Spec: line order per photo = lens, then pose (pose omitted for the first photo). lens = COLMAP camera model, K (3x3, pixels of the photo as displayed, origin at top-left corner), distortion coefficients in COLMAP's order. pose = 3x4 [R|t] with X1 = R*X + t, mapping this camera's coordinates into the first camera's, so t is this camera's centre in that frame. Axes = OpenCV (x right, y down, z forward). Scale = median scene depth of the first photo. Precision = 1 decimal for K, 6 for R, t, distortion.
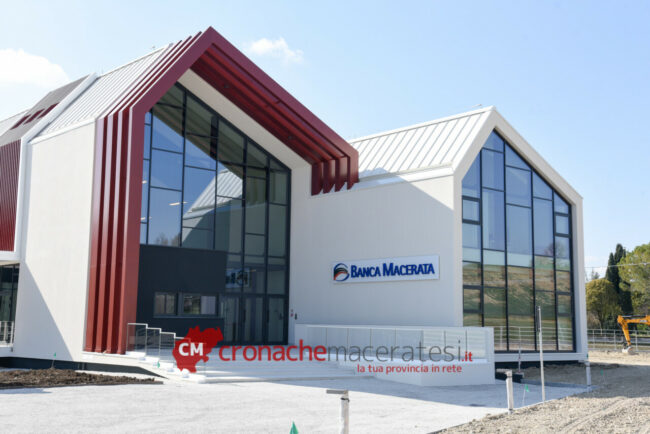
lens RADIAL K [[821.4, 0, 324.8], [0, 821.4, 216.2], [0, 0, 1]] dist [0.073492, 0.000000]
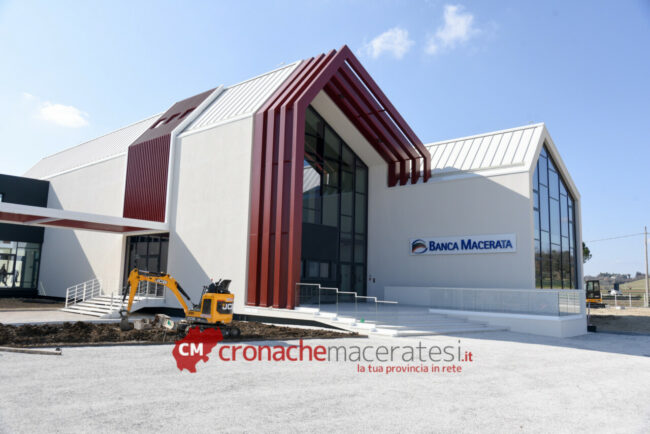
lens RADIAL K [[534.4, 0, 325.0], [0, 534.4, 212.8], [0, 0, 1]] dist [-0.063843, 0.007171]
pose [[0.994474, 0.029278, 0.100816, -0.220458], [-0.028639, 0.999560, -0.007776, 0.027296], [-0.101000, 0.004846, 0.994875, 0.190653]]
